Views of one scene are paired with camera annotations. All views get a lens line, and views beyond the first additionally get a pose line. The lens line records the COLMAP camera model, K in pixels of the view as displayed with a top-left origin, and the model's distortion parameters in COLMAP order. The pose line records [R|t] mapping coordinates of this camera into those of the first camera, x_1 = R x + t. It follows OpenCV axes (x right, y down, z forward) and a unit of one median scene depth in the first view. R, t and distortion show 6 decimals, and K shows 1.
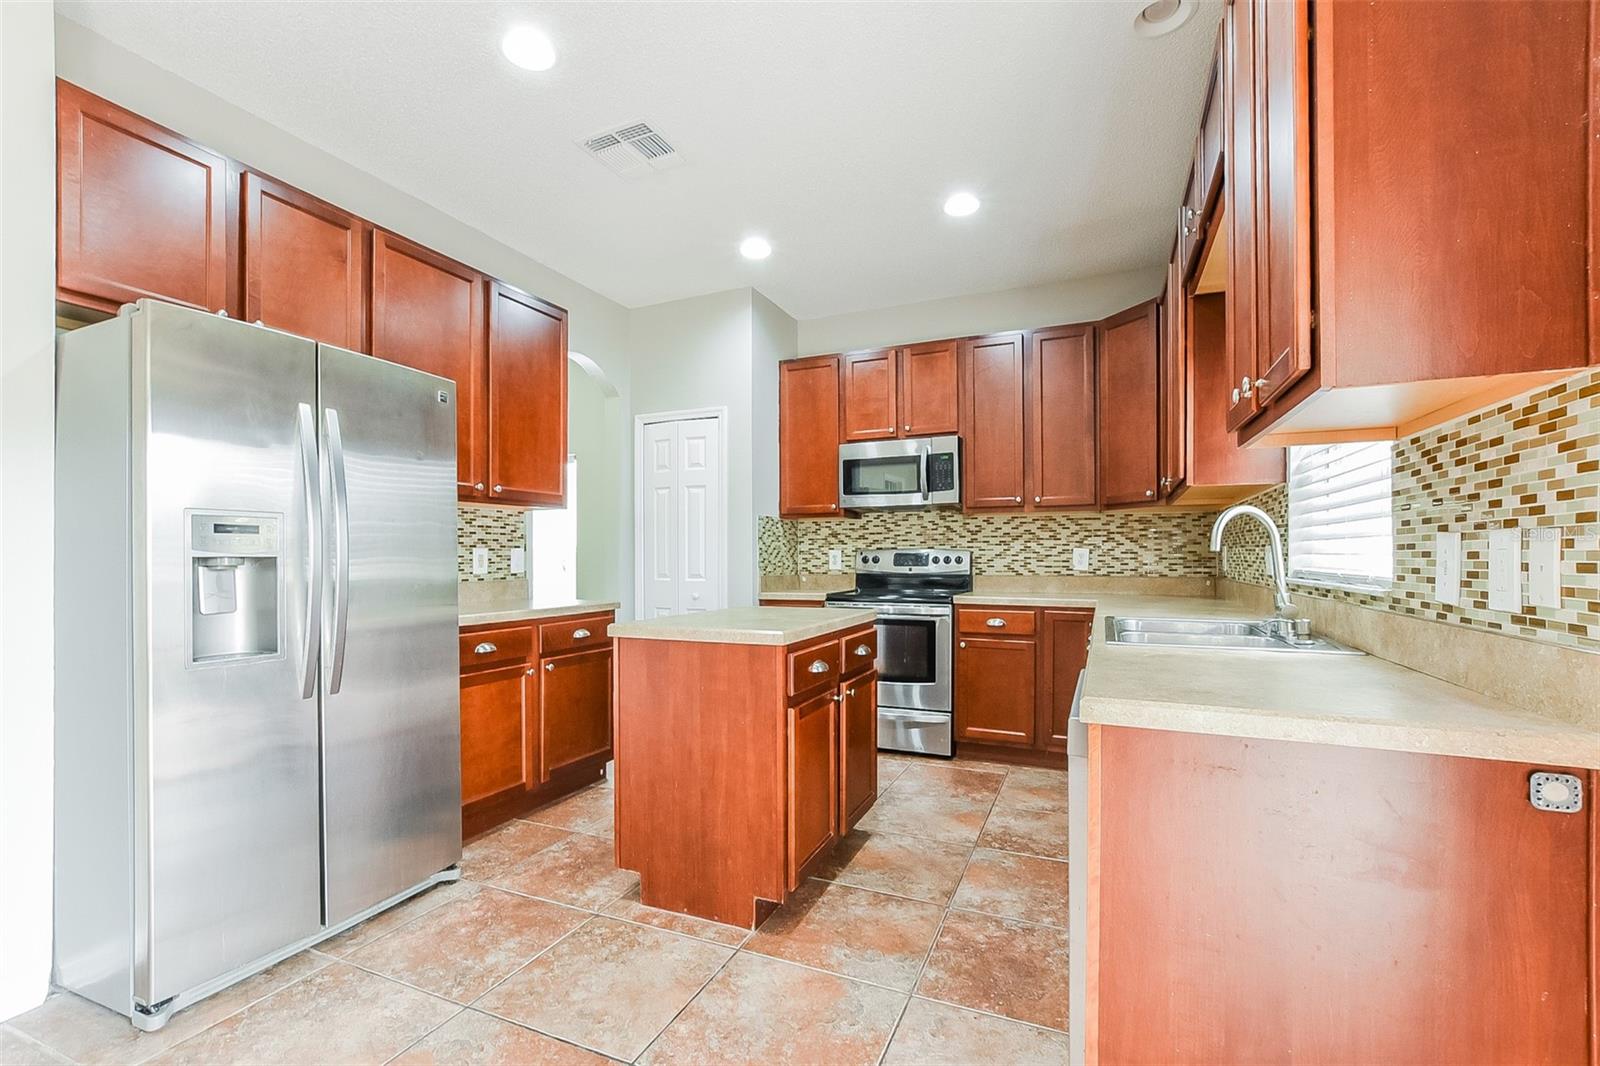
lens RADIAL K [[708.2, 0, 803.4], [0, 708.2, 553.8], [0, 0, 1]] dist [-0.016134, 0.004299]
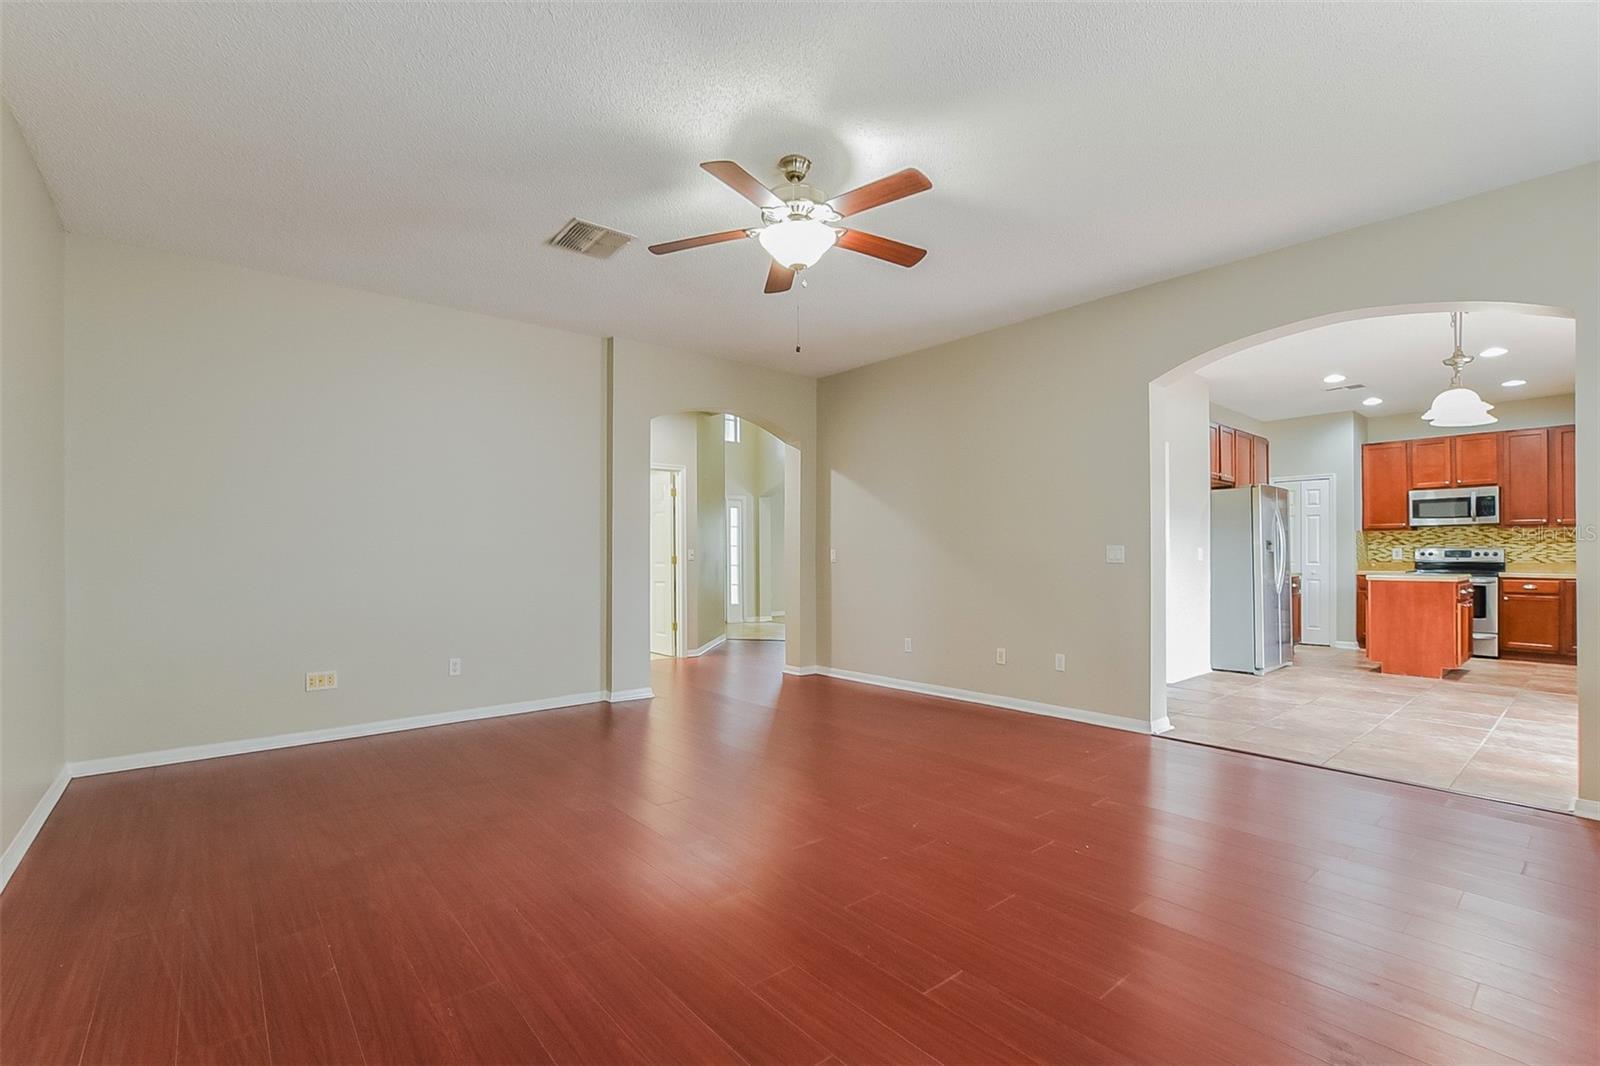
lens RADIAL K [[708.2, 0, 790.1], [0, 708.2, 549.8], [0, 0, 1]] dist [-0.016134, 0.004299]
pose [[0.891165, -0.000363, -0.453679, -0.642474], [0.000762, 0.999999, 0.000696, -0.005322], [0.453678, -0.000966, 0.891165, -1.563219]]
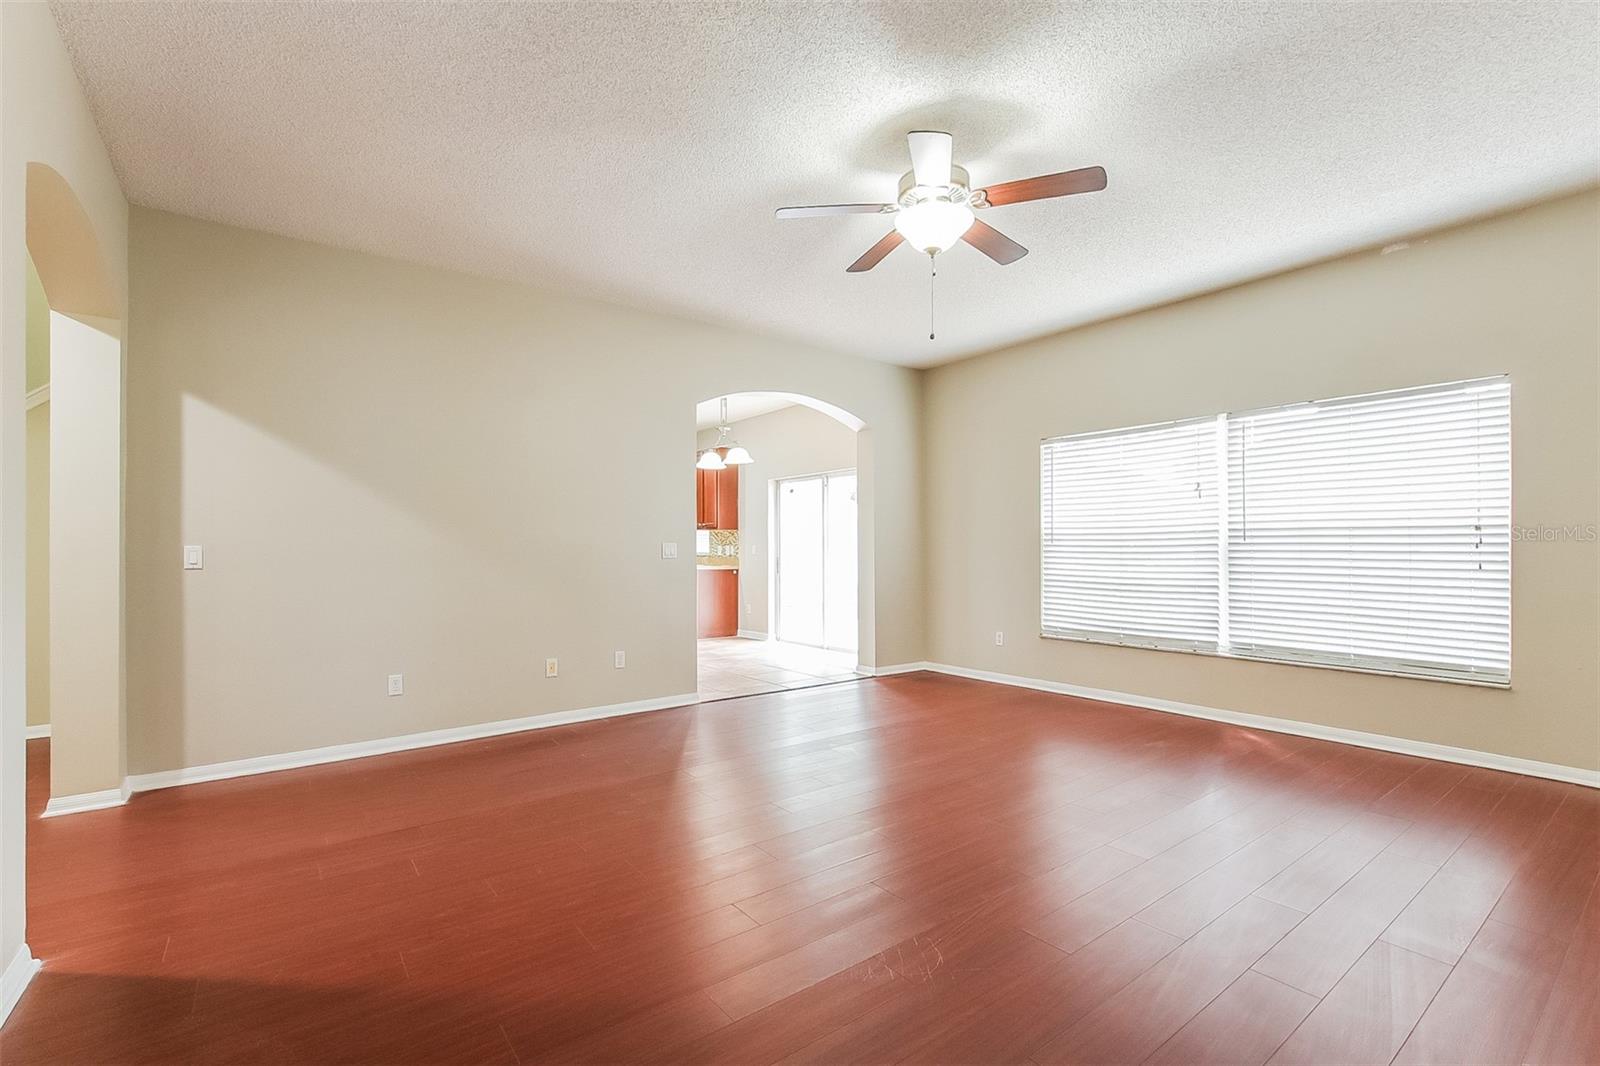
lens RADIAL K [[708.2, 0, 796.5], [0, 708.2, 540.5], [0, 0, 1]] dist [-0.016134, 0.004299]
pose [[0.497022, 0.008615, 0.867695, -1.707728], [0.002773, 0.999930, -0.011517, 0.001267], [-0.867733, 0.008130, 0.496963, -1.128976]]
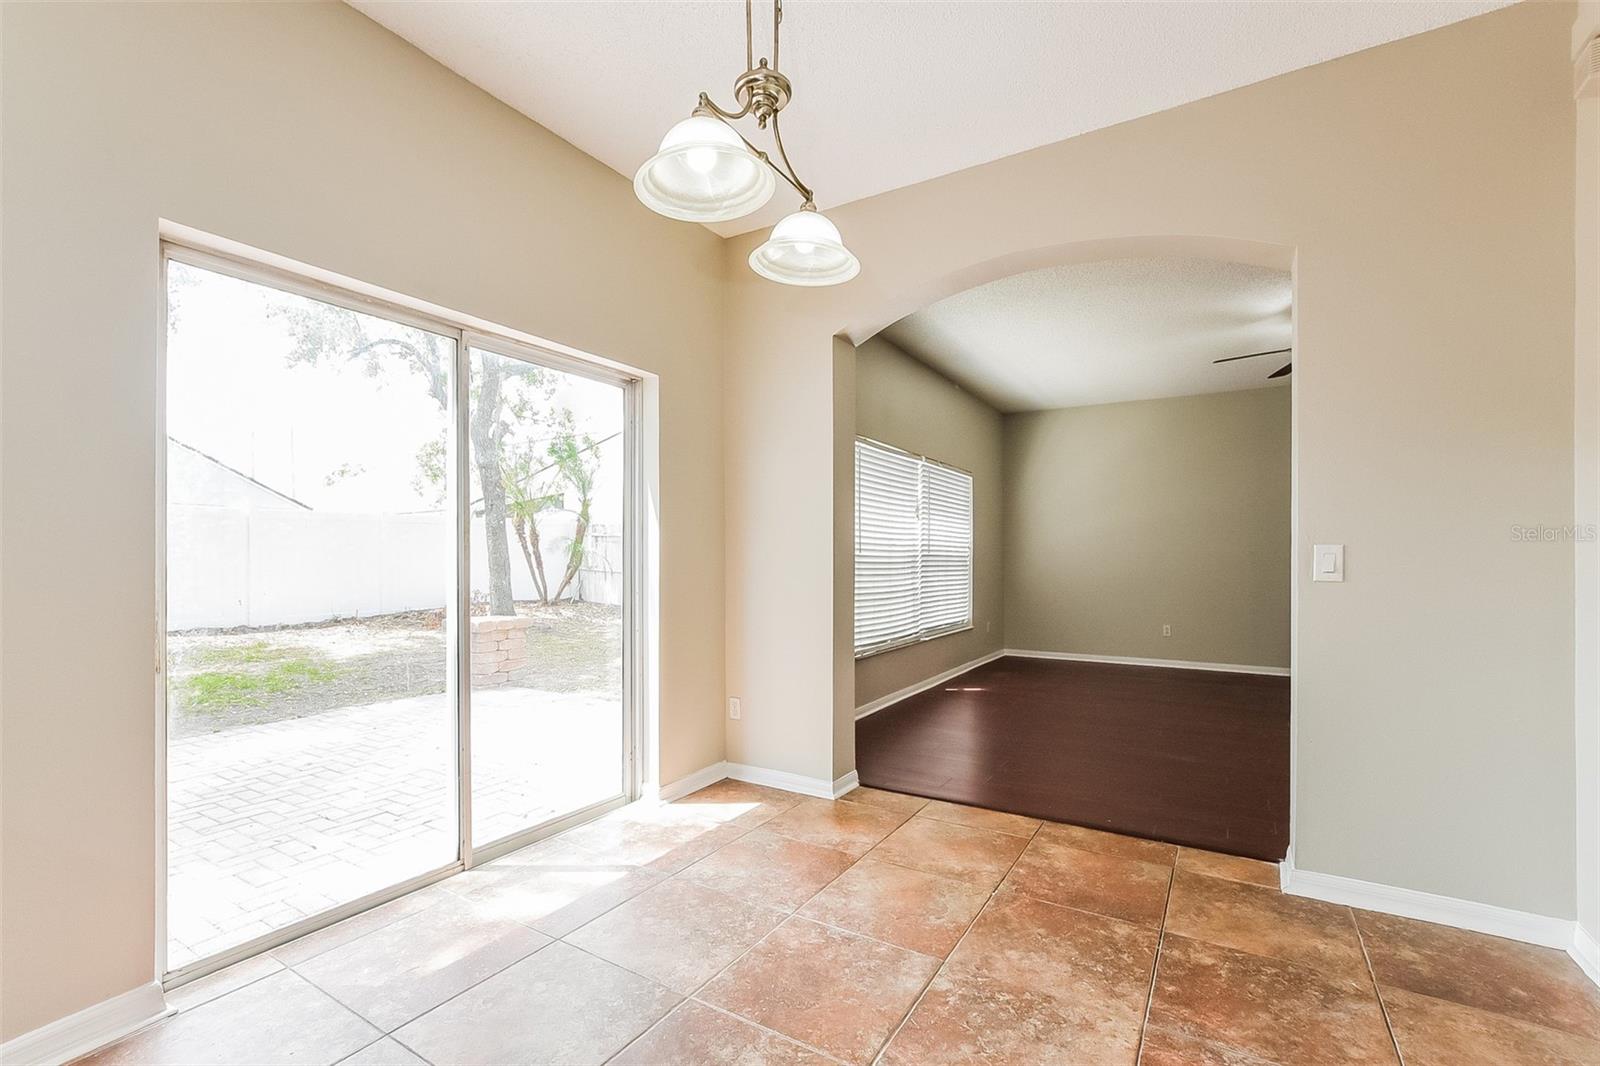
lens RADIAL K [[708.2, 0, 800.9], [0, 708.2, 550.0], [0, 0, 1]] dist [-0.016134, 0.004299]
pose [[-0.989305, -0.001475, 0.145854, -0.276690], [-0.002927, 0.999948, -0.009743, -0.002065], [-0.145832, -0.010065, -0.989258, 0.435756]]
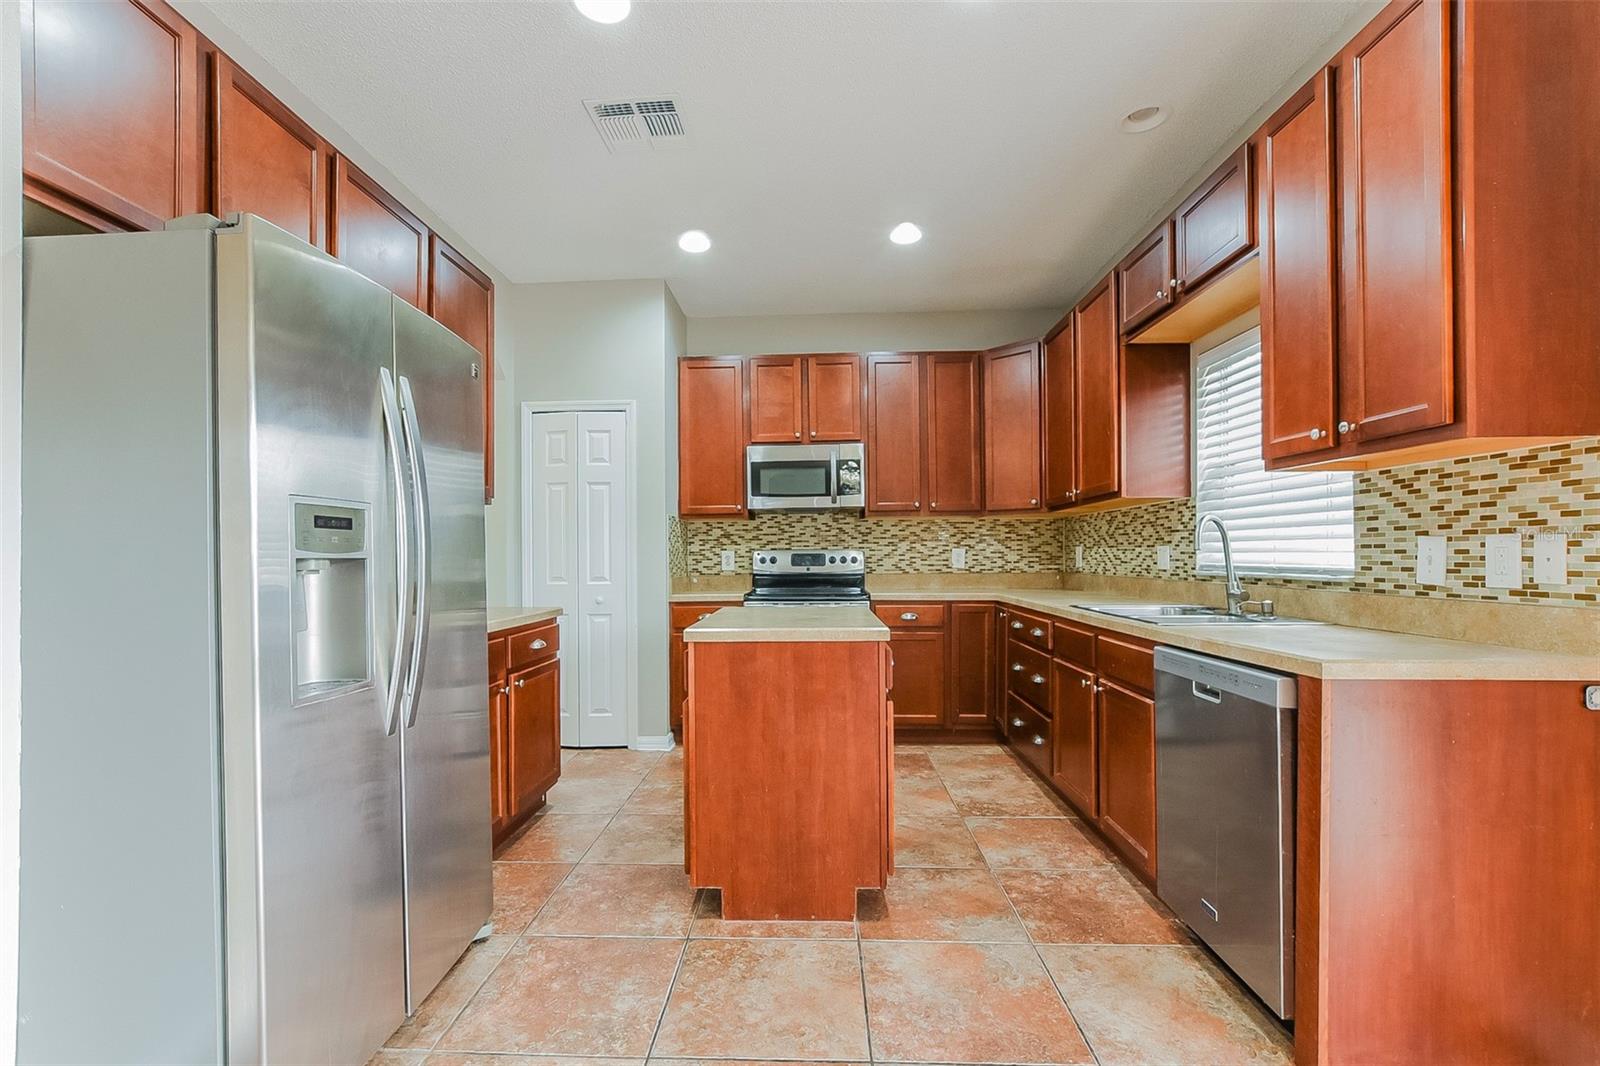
lens RADIAL K [[708.2, 0, 798.1], [0, 708.2, 549.7], [0, 0, 1]] dist [-0.016134, 0.004299]
pose [[0.931068, -0.001178, 0.364843, -0.287523], [0.004075, 0.999966, -0.007169, 0.000928], [-0.364823, 0.008161, 0.931041, 0.039962]]
